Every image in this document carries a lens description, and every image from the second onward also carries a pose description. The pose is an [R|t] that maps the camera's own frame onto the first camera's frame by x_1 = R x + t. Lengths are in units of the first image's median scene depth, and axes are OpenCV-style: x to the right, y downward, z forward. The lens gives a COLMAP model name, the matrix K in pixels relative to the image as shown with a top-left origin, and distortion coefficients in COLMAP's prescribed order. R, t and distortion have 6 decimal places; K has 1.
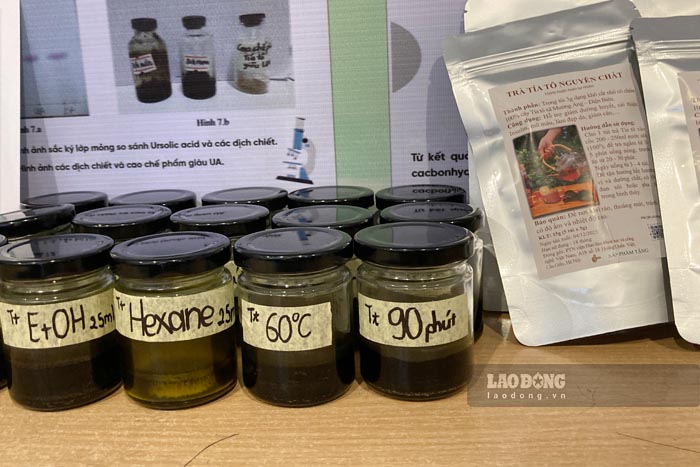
lens RADIAL K [[682.7, 0, 350.0], [0, 682.7, 233.5], [0, 0, 1]] dist [0.000007, -0.000119]
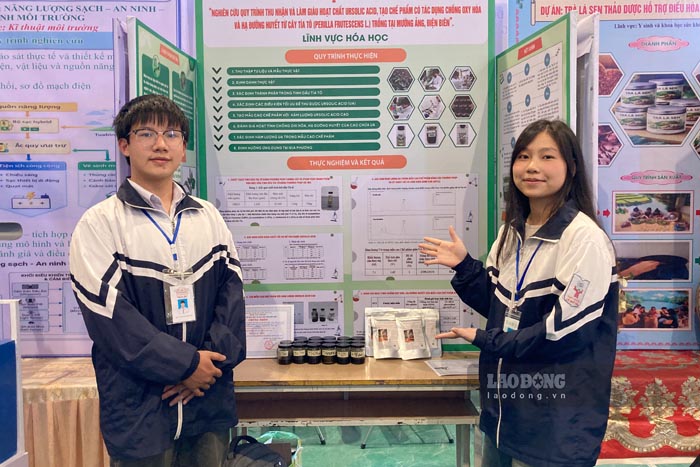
lens RADIAL K [[576.7, 0, 350.0], [0, 576.7, 233.5], [0, 0, 1]] dist [-0.002408, -0.000273]
pose [[0.993989, 0.033106, 0.104357, -0.604041], [-0.011530, 0.979539, -0.200923, 0.076498], [-0.108873, 0.198512, 0.974033, -4.741937]]
